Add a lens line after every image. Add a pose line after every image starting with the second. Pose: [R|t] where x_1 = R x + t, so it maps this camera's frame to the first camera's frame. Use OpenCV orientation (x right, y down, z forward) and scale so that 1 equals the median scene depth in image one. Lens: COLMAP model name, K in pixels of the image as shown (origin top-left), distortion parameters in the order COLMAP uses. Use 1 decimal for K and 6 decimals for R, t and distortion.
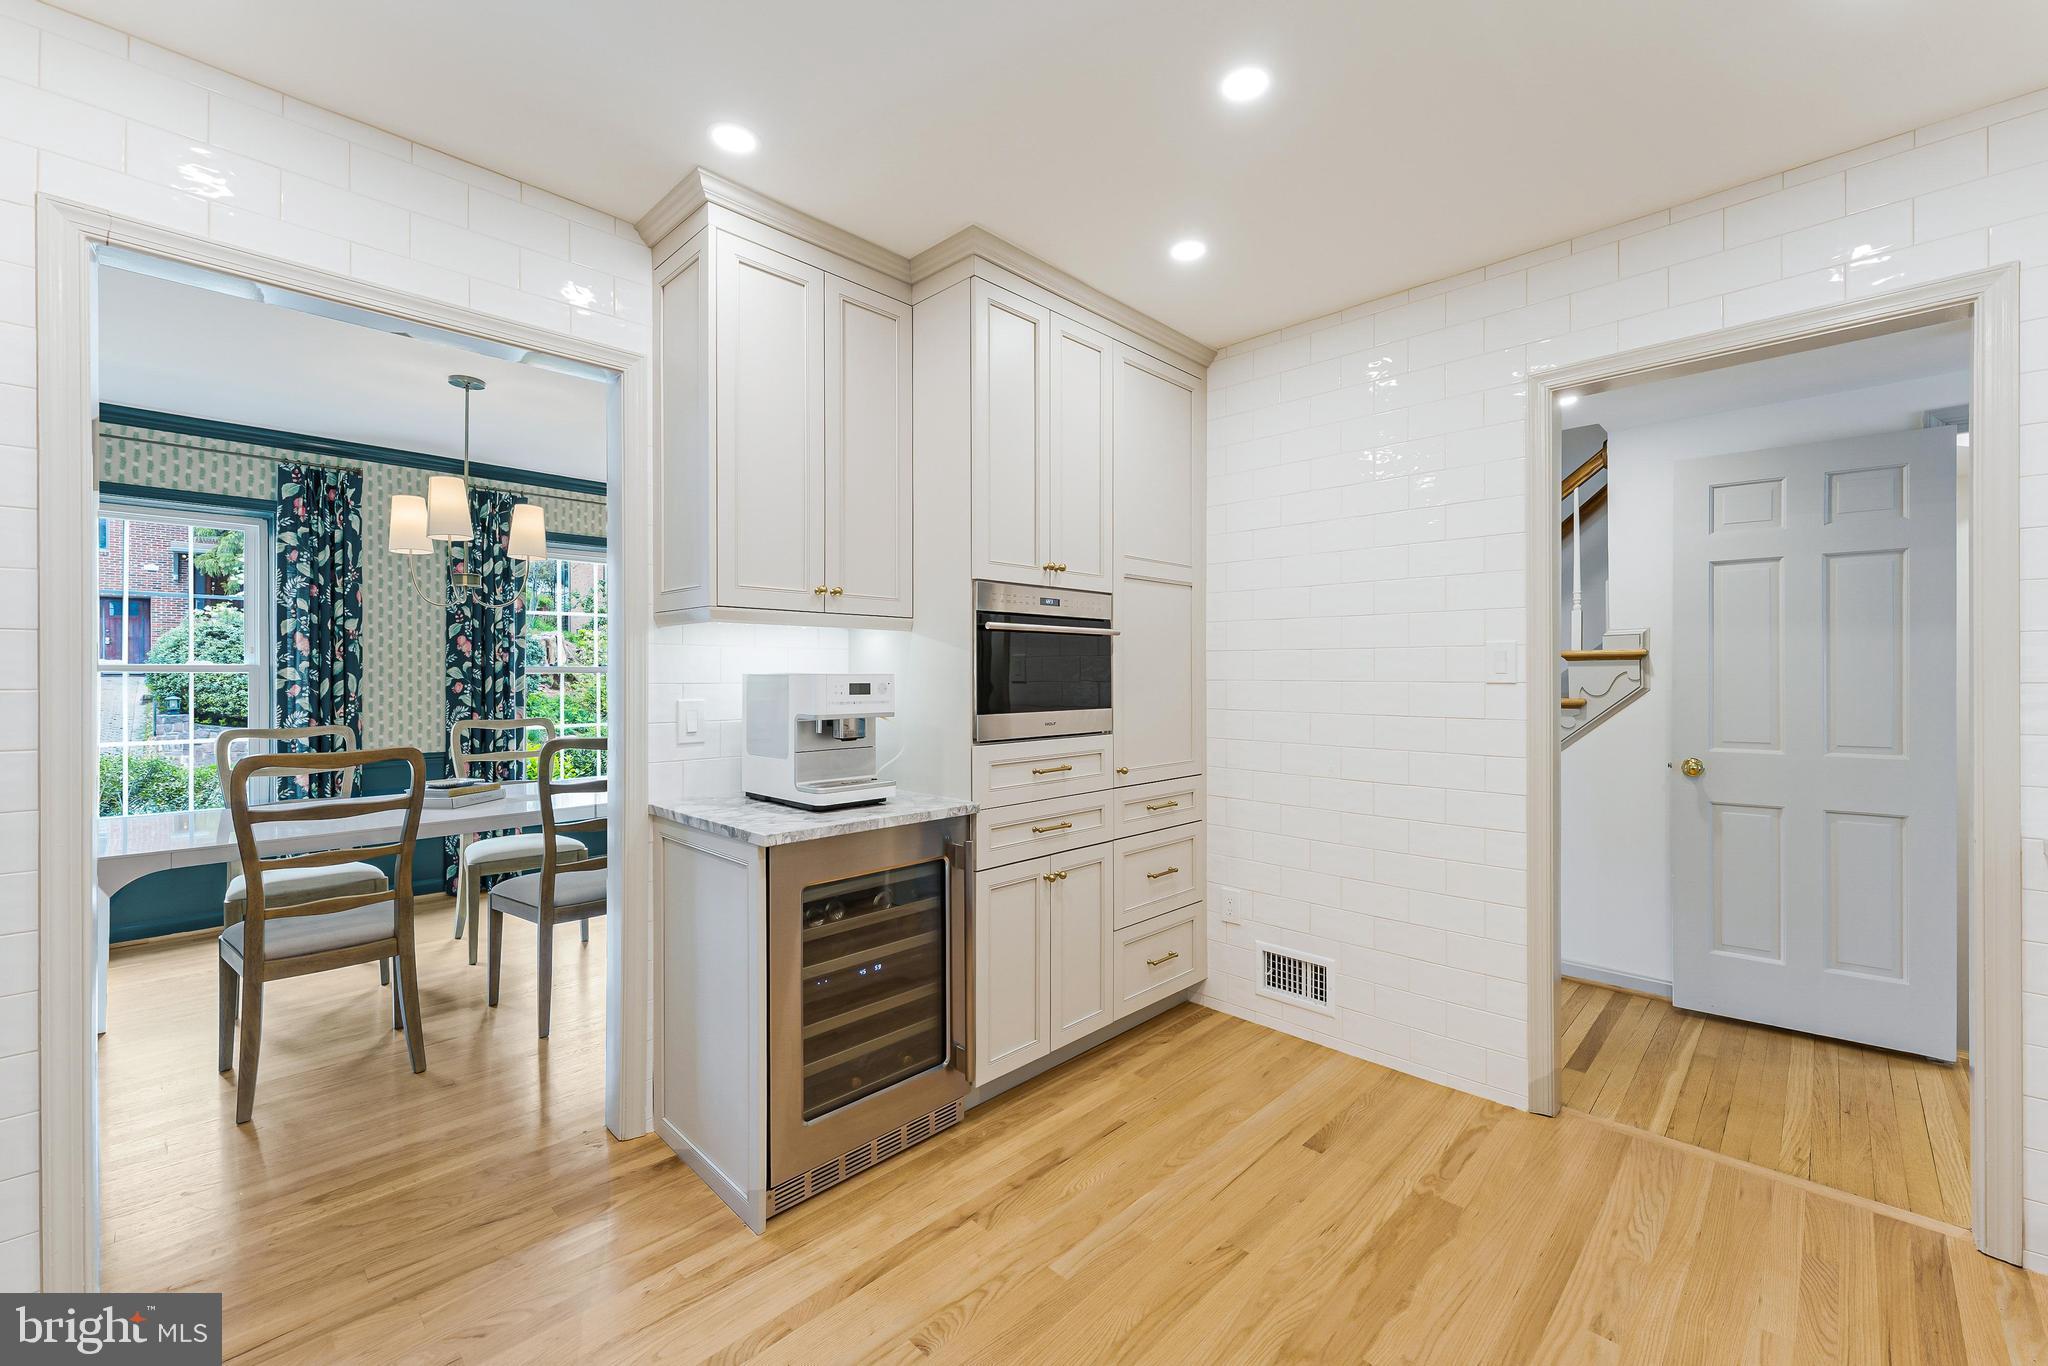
lens RADIAL K [[834.8, 0, 1034.4], [0, 834.8, 673.7], [0, 0, 1]] dist [0.001869, -0.000052]
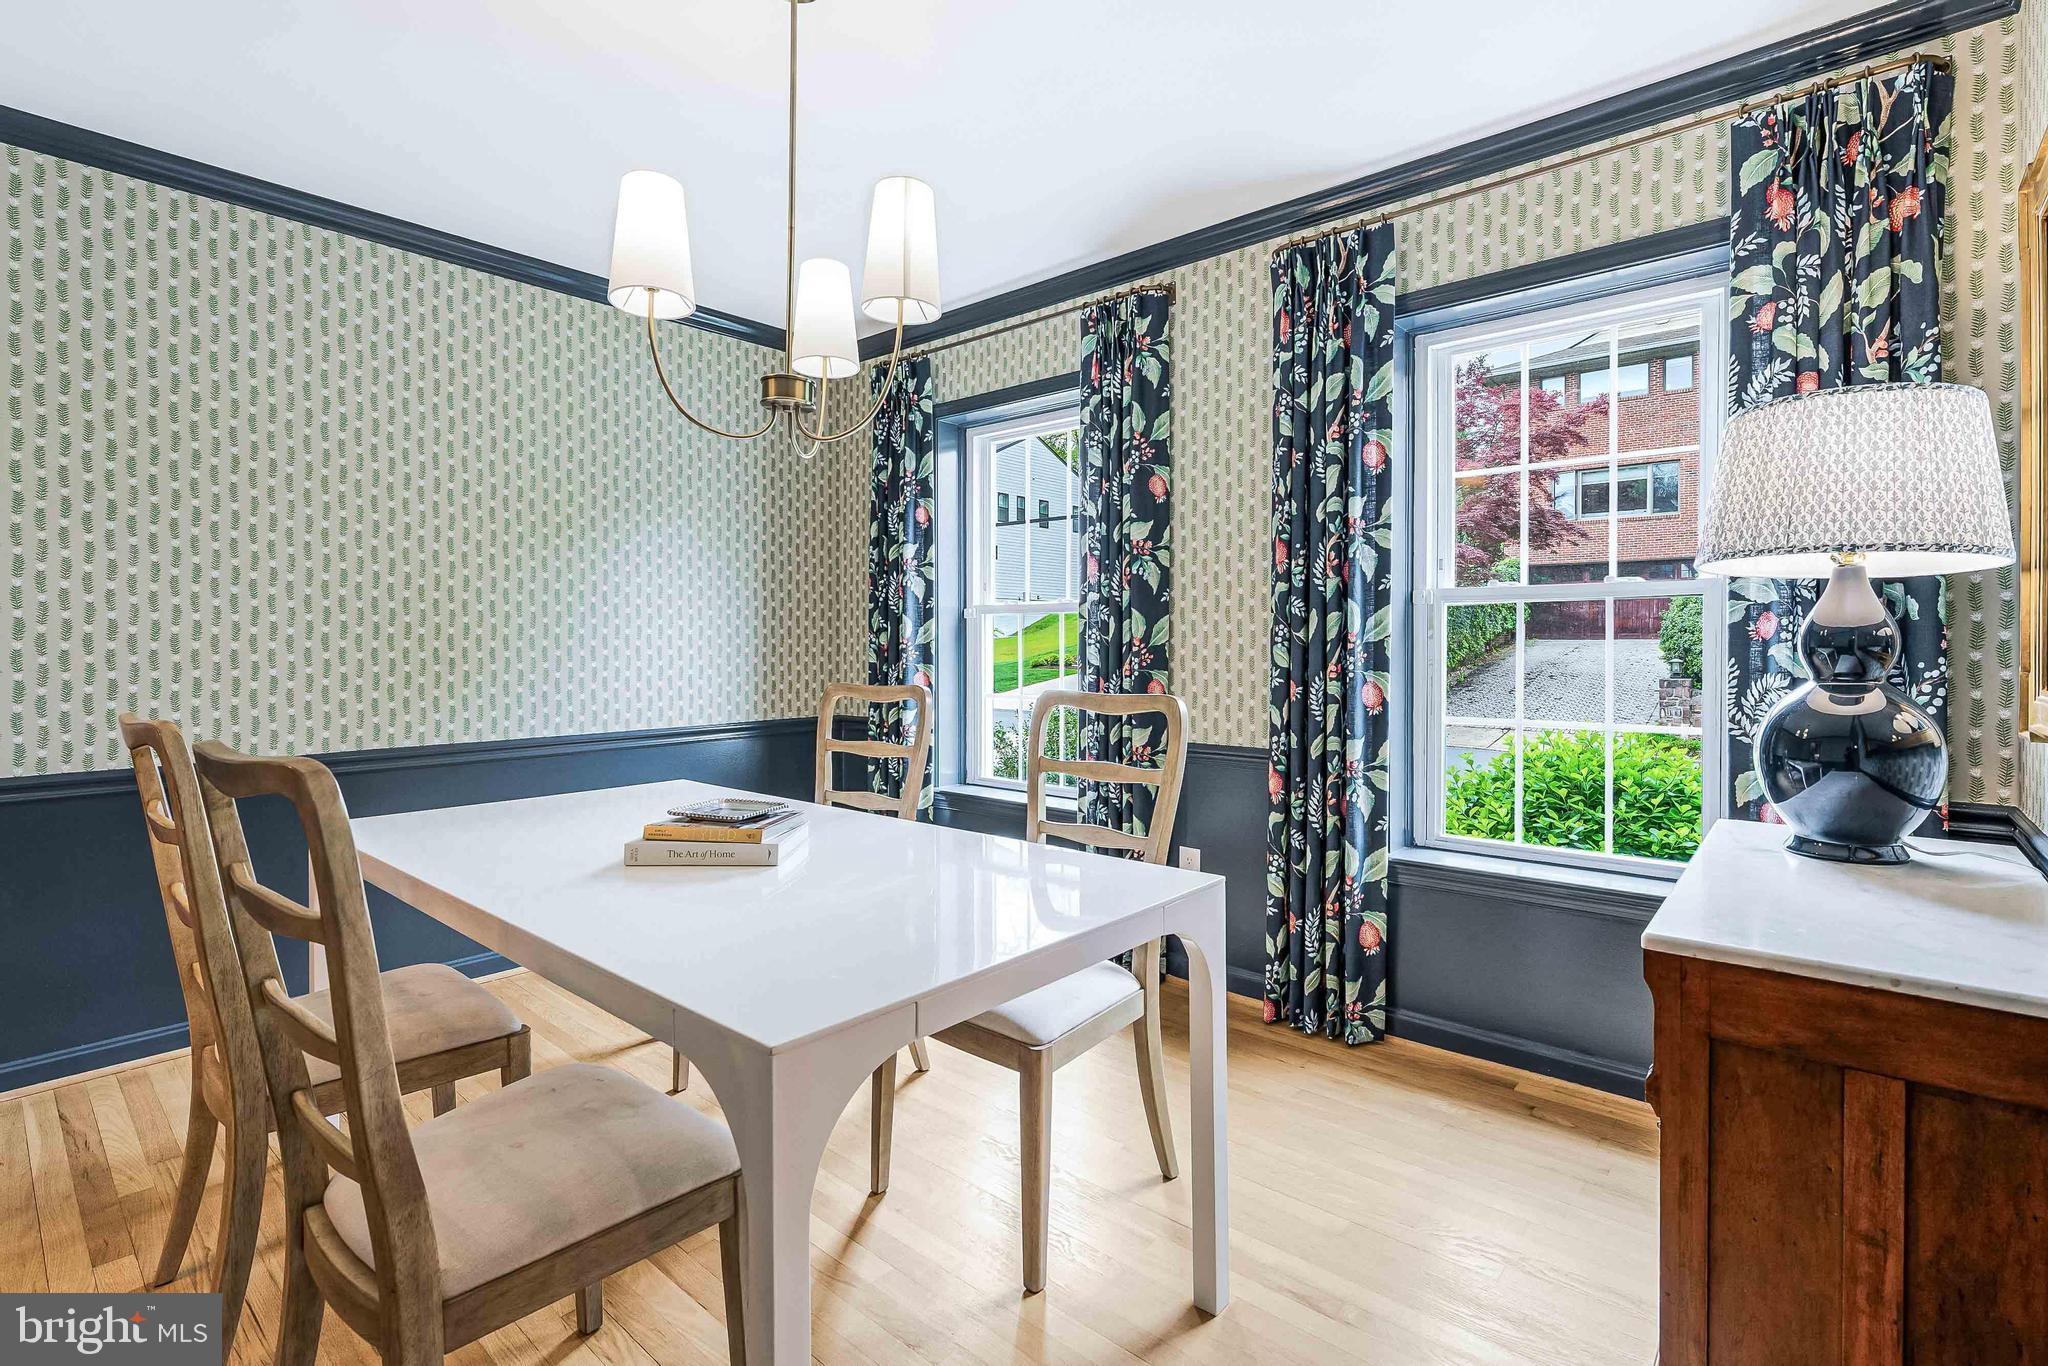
lens RADIAL K [[965.0, 0, 1034.0], [0, 965.0, 643.0], [0, 0, 1]] dist [-0.002715, -0.000484]
pose [[0.042935, 0.002202, -0.999075, -0.394646], [0.005480, 0.999982, 0.002439, 0.025194], [0.999063, -0.005580, 0.042922, 0.587620]]
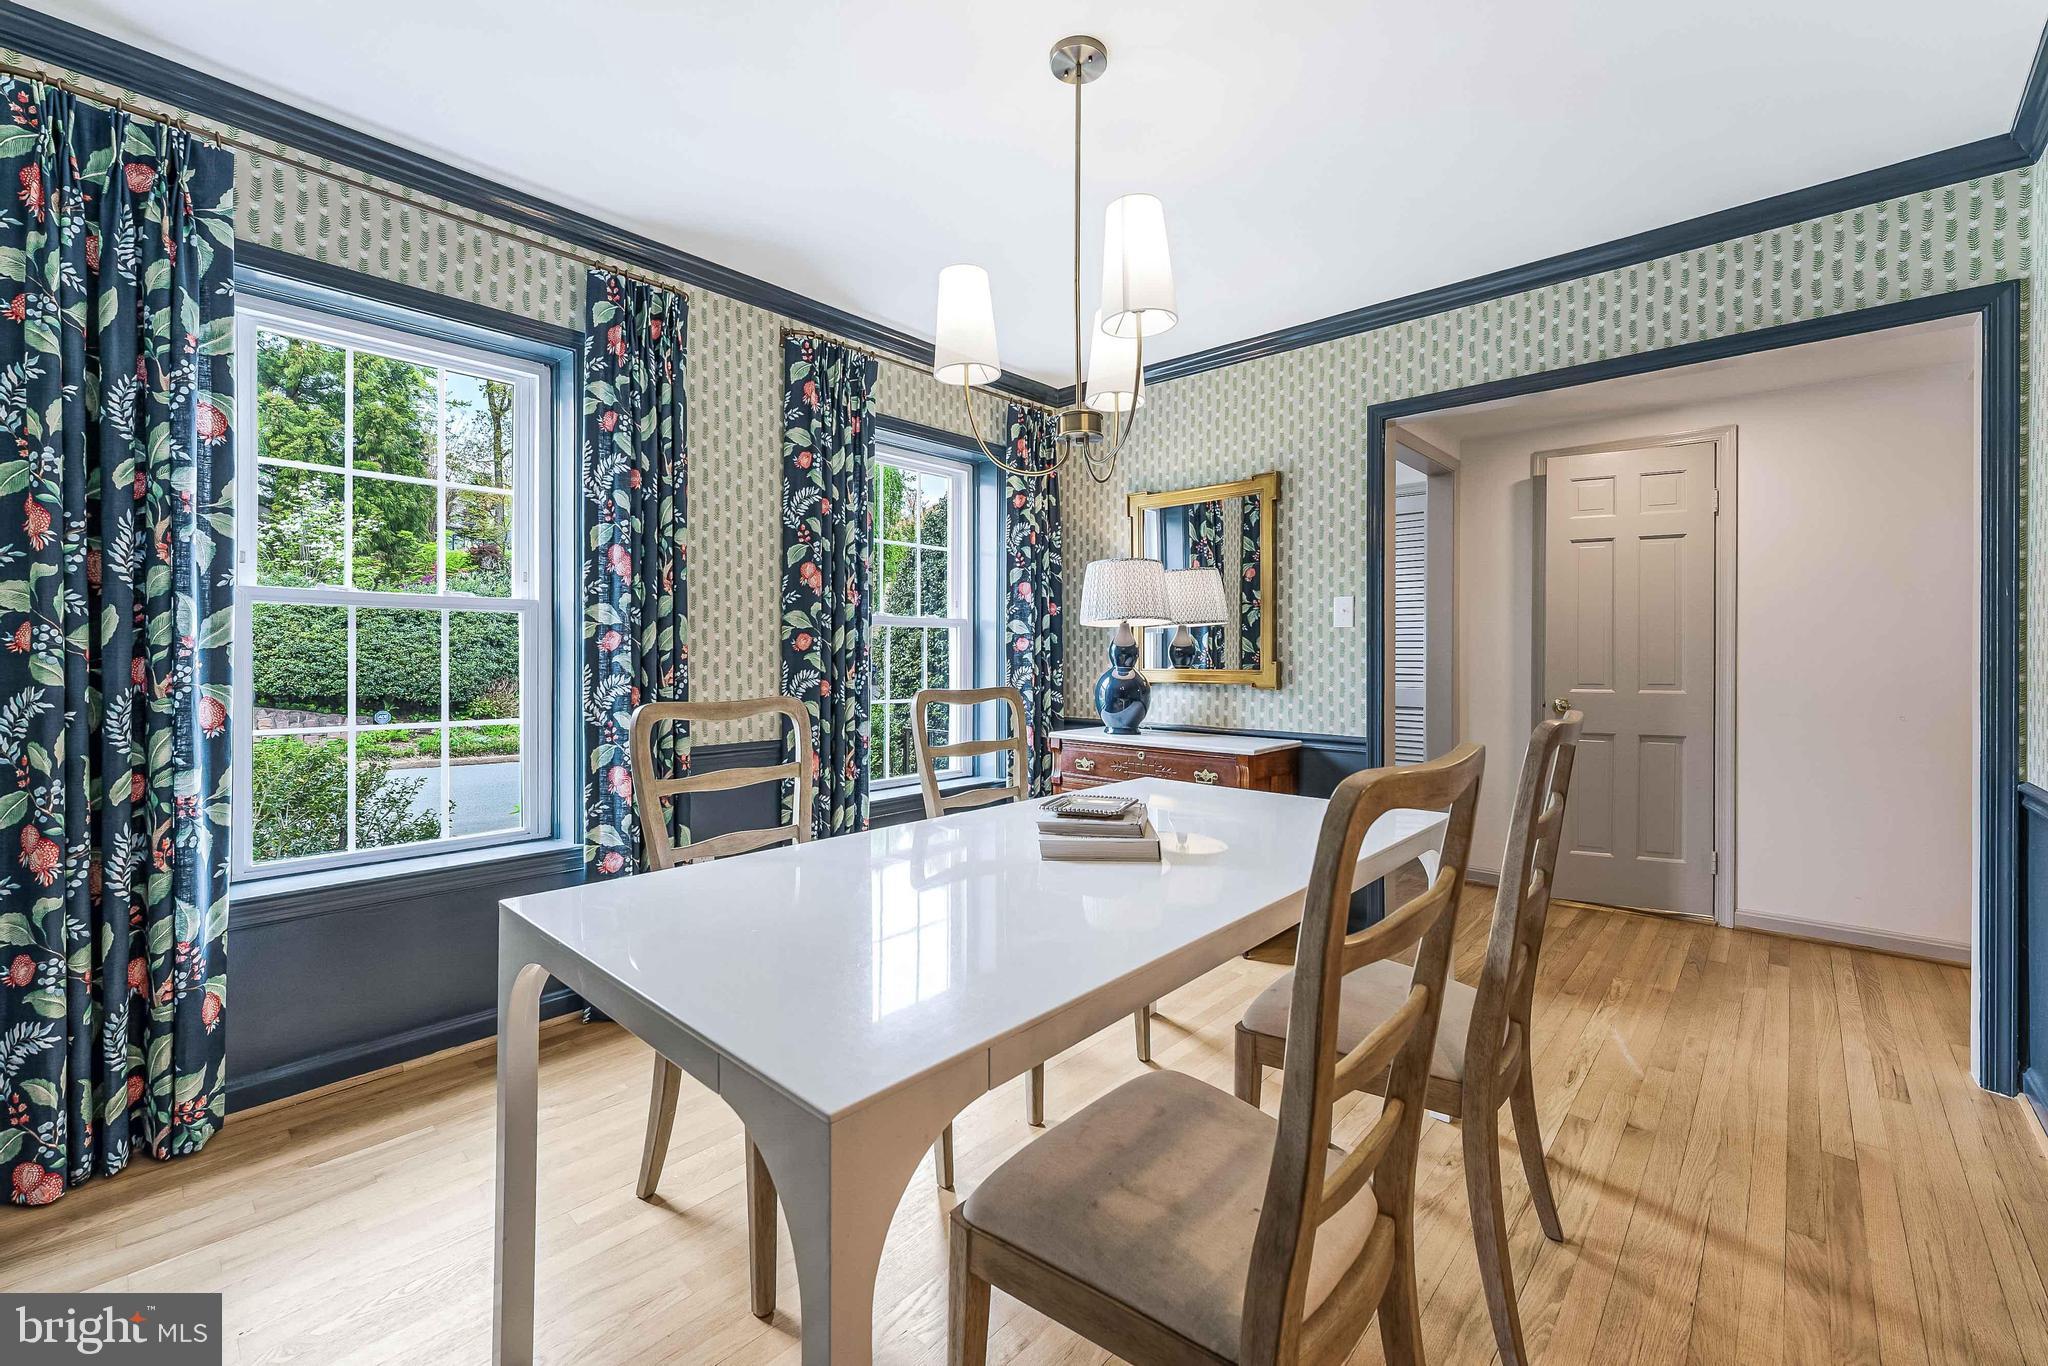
lens RADIAL K [[834.8, 0, 1008.7], [0, 834.8, 655.2], [0, 0, 1]] dist [0.001869, -0.000052]
pose [[0.999641, 0.005762, 0.026172, -0.599377], [-0.005840, 0.999979, 0.002938, 0.026560], [-0.026155, -0.003089, 0.999653, 0.375351]]
